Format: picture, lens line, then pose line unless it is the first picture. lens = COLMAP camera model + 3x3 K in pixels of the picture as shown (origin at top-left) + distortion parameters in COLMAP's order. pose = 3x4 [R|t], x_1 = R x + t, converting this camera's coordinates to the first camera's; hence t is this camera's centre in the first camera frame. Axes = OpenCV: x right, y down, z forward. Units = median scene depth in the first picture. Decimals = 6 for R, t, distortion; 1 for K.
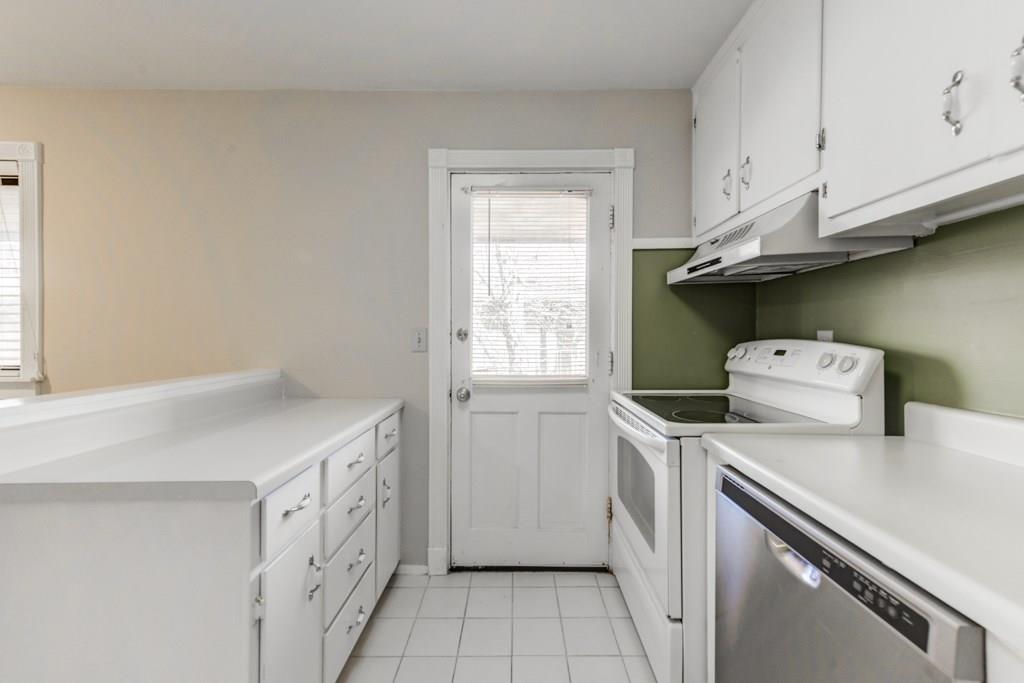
lens RADIAL K [[412.6, 0, 514.1], [0, 412.6, 334.5], [0, 0, 1]] dist [0.001658, 0.000085]
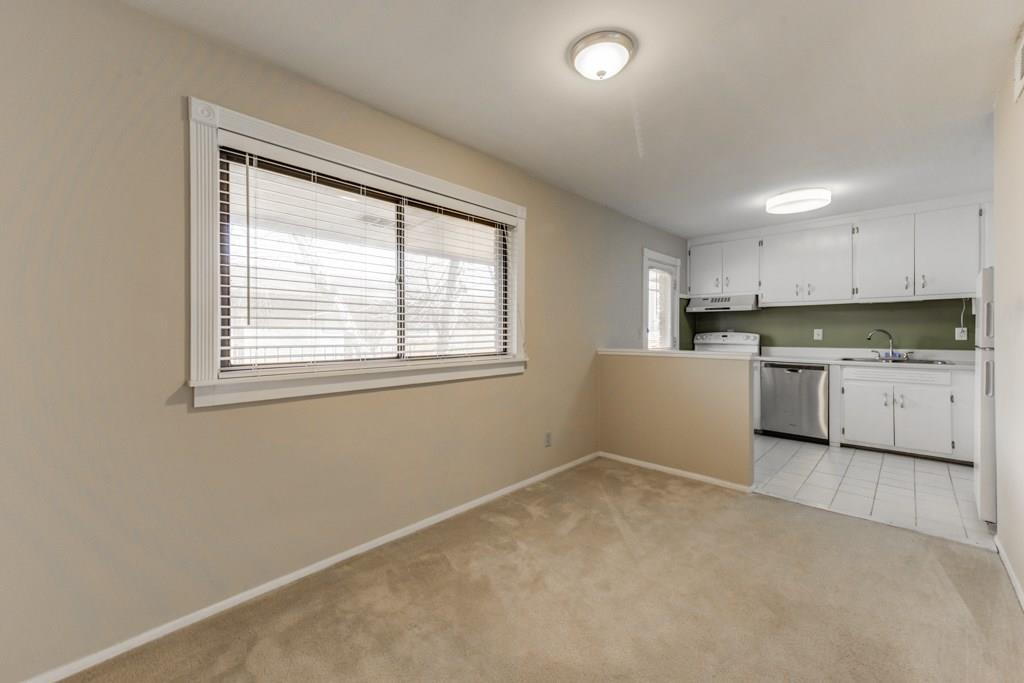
lens RADIAL K [[412.6, 0, 514.1], [0, 412.6, 334.5], [0, 0, 1]] dist [0.001658, 0.000085]
pose [[0.692977, -0.008026, 0.720915, -2.389716], [-0.000753, 0.999929, 0.011856, -0.004556], [-0.720959, -0.008759, 0.692922, -0.060874]]
